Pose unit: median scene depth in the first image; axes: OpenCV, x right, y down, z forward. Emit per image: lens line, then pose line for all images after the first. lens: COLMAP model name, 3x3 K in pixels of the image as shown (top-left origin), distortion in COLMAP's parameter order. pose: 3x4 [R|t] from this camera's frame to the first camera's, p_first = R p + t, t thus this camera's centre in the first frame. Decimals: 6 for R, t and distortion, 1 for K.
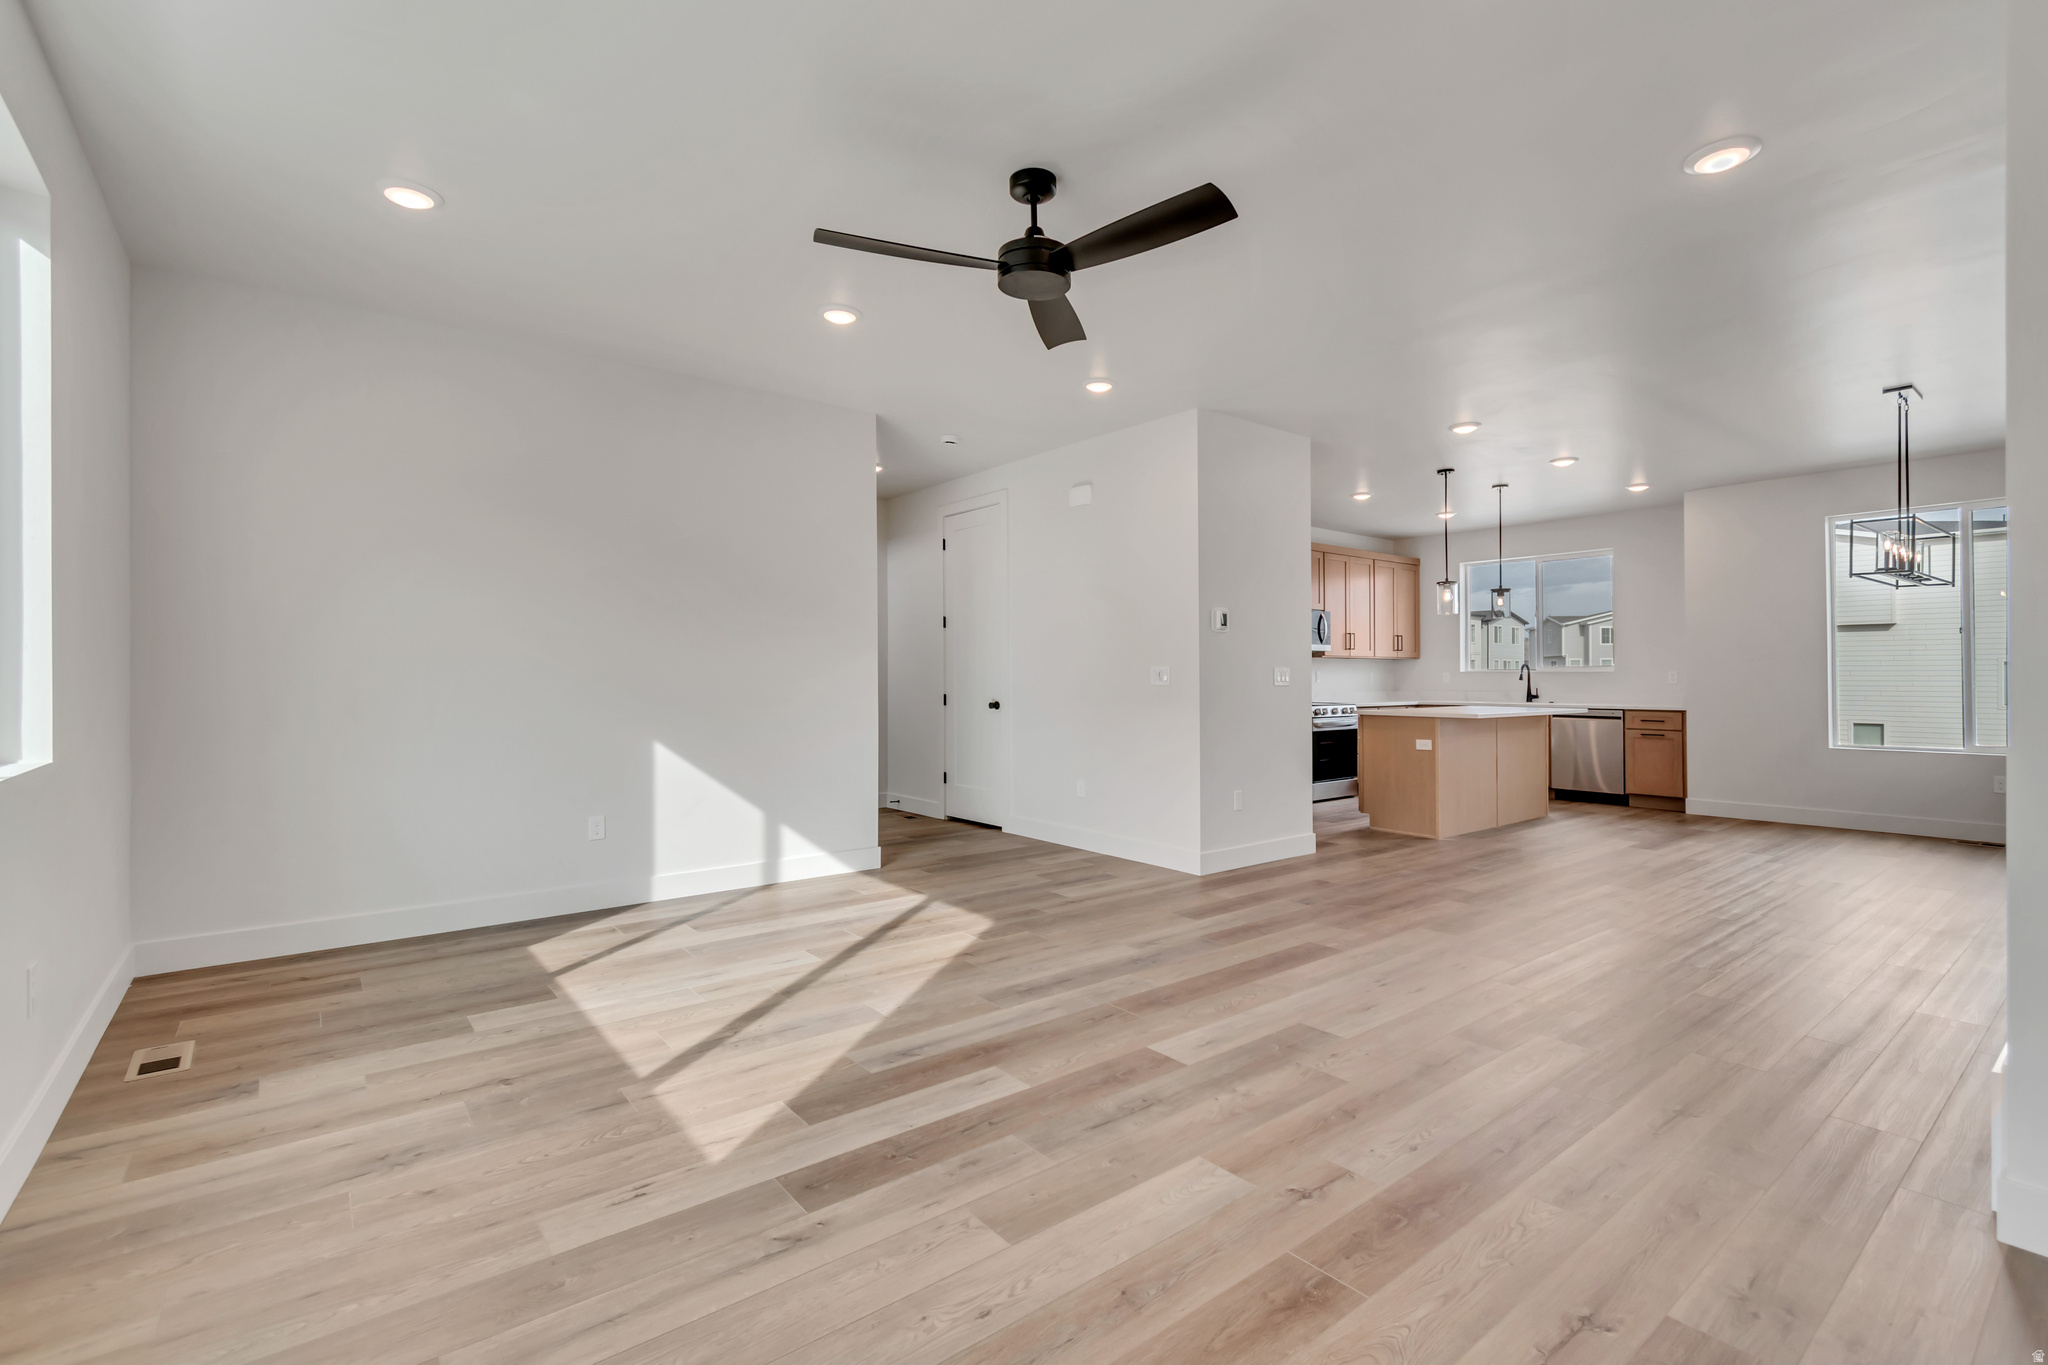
lens RADIAL K [[920.2, 0, 1013.6], [0, 920.2, 669.7], [0, 0, 1]] dist [0.007137, -0.000738]
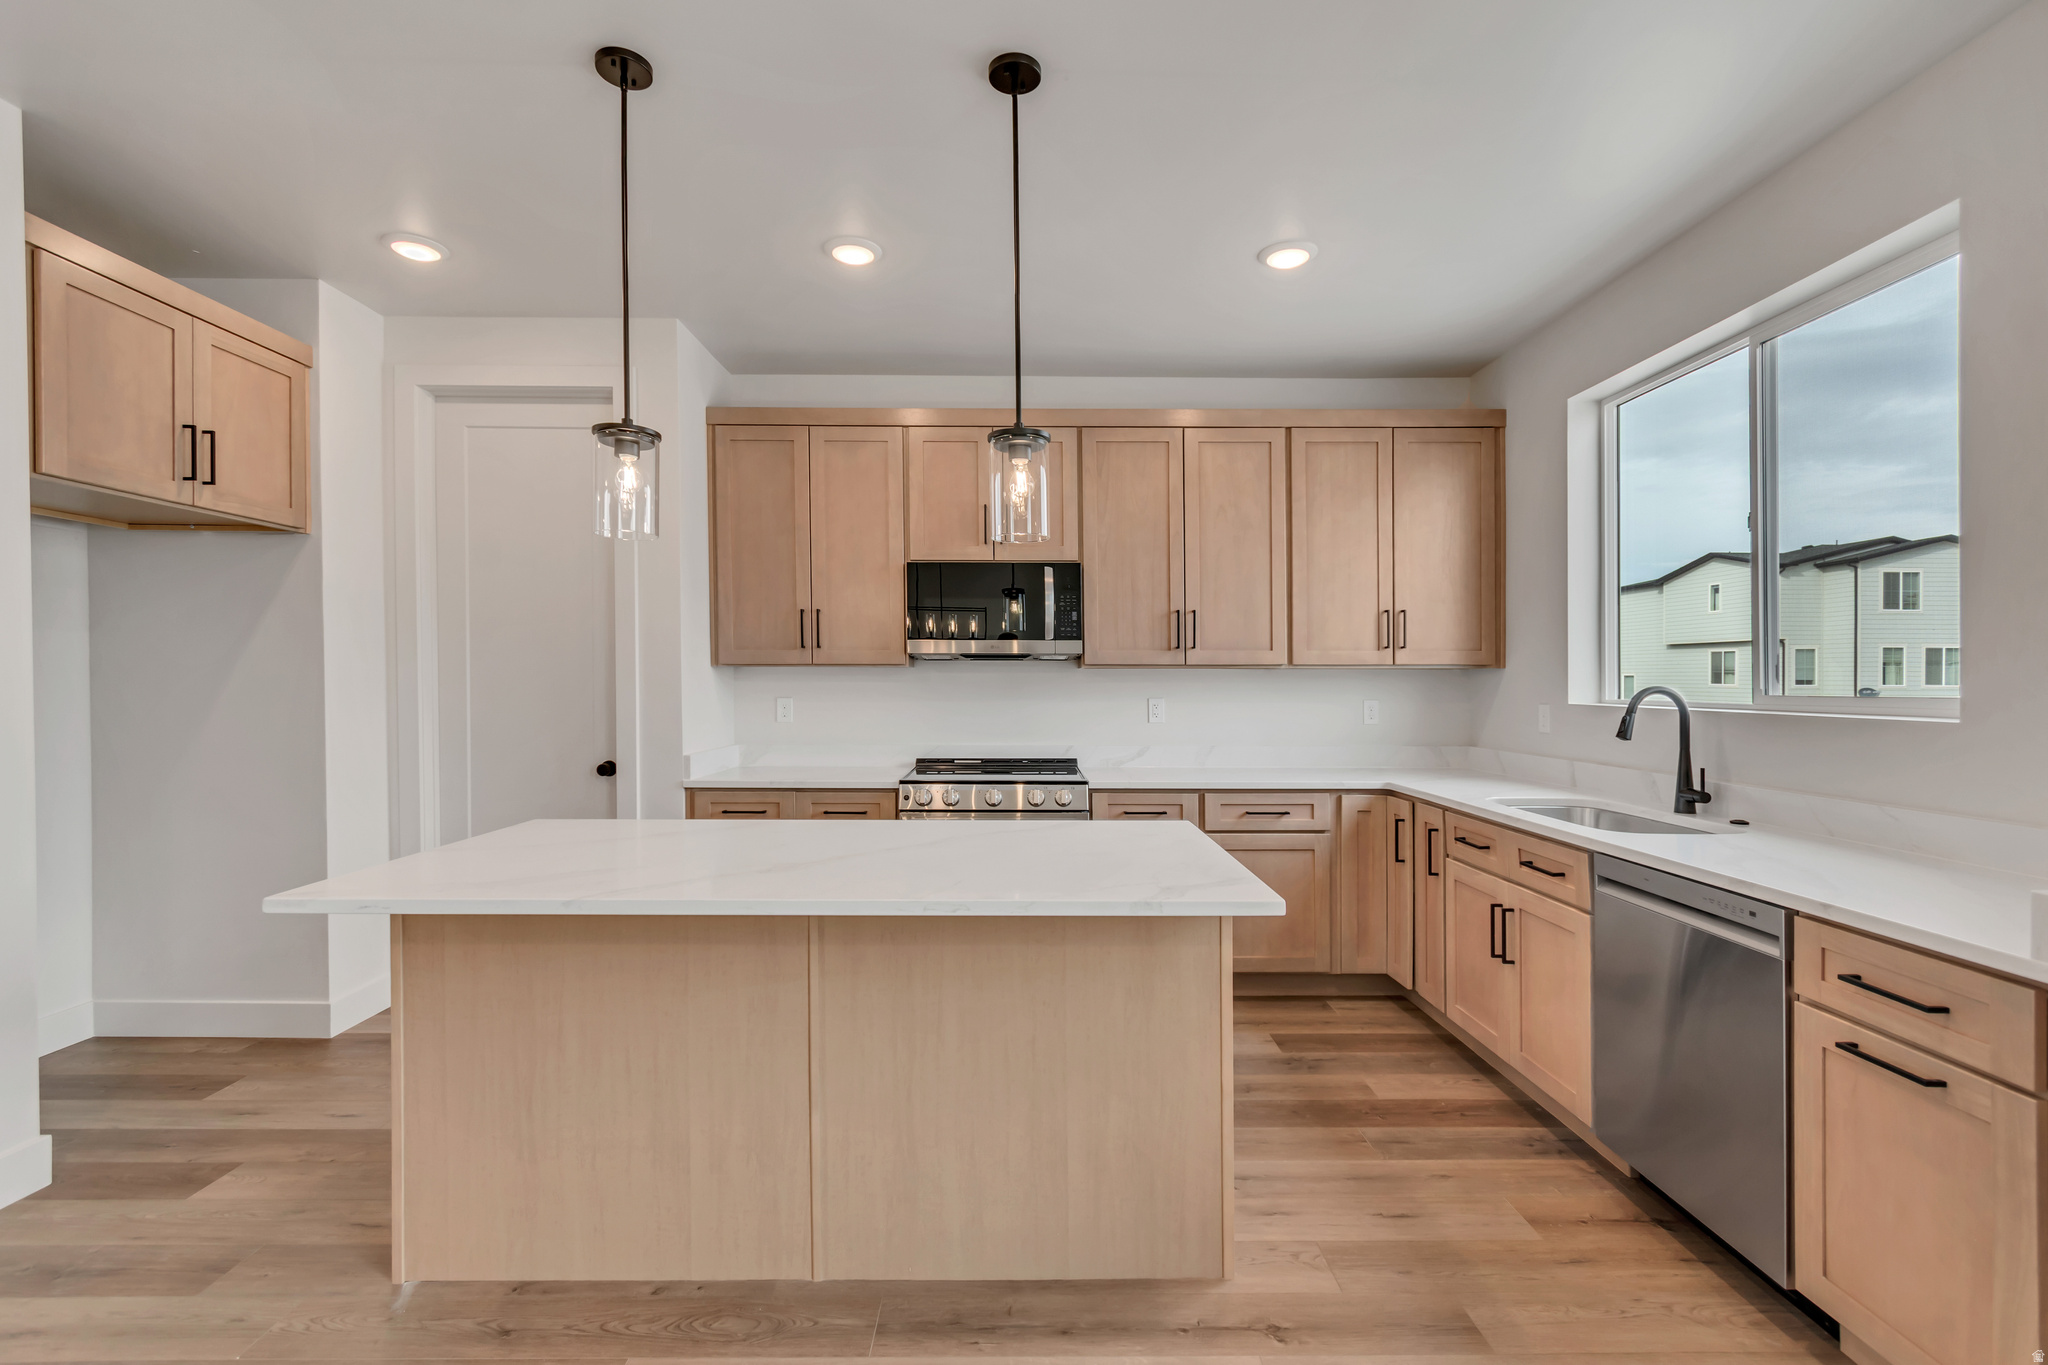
lens RADIAL K [[920.2, 0, 1023.7], [0, 920.2, 684.7], [0, 0, 1]] dist [0.007137, -0.000738]
pose [[0.791107, 0.007524, -0.611631, 0.594062], [0.000633, 0.999914, 0.013120, -0.011354], [0.611677, -0.010767, 0.791034, 0.653079]]
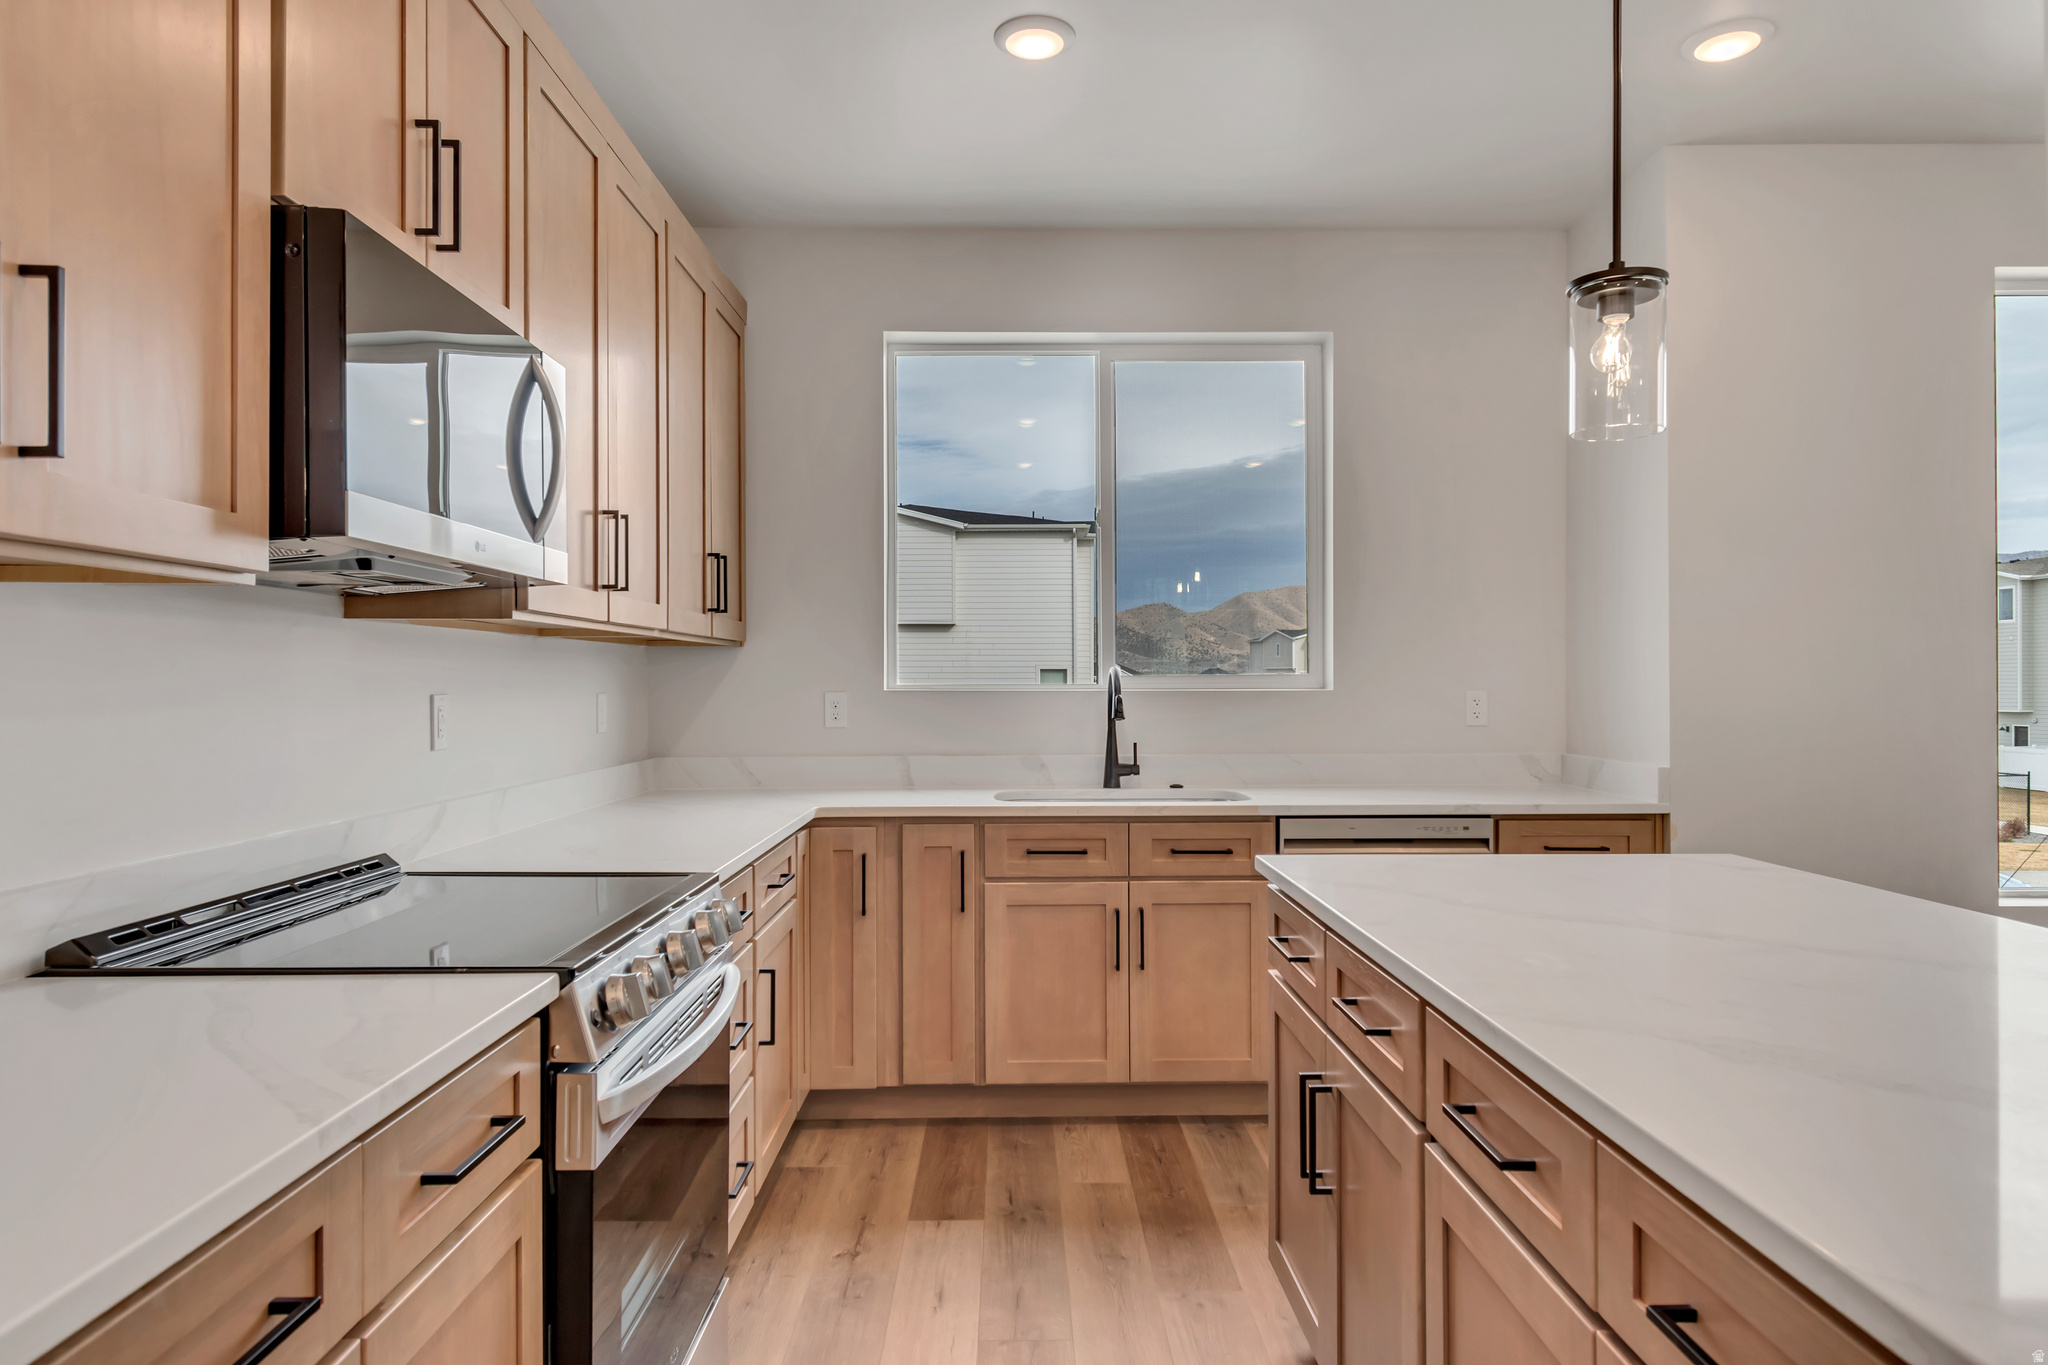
lens RADIAL K [[1267.1, 0, 1021.7], [0, 1267.1, 673.0], [0, 0, 1]] dist [0.045831, 0.001854]
pose [[0.607518, 0.006283, 0.794281, 0.202047], [-0.004295, 0.999980, -0.004625, -0.002107], [-0.794294, -0.000602, 0.607533, 0.789285]]
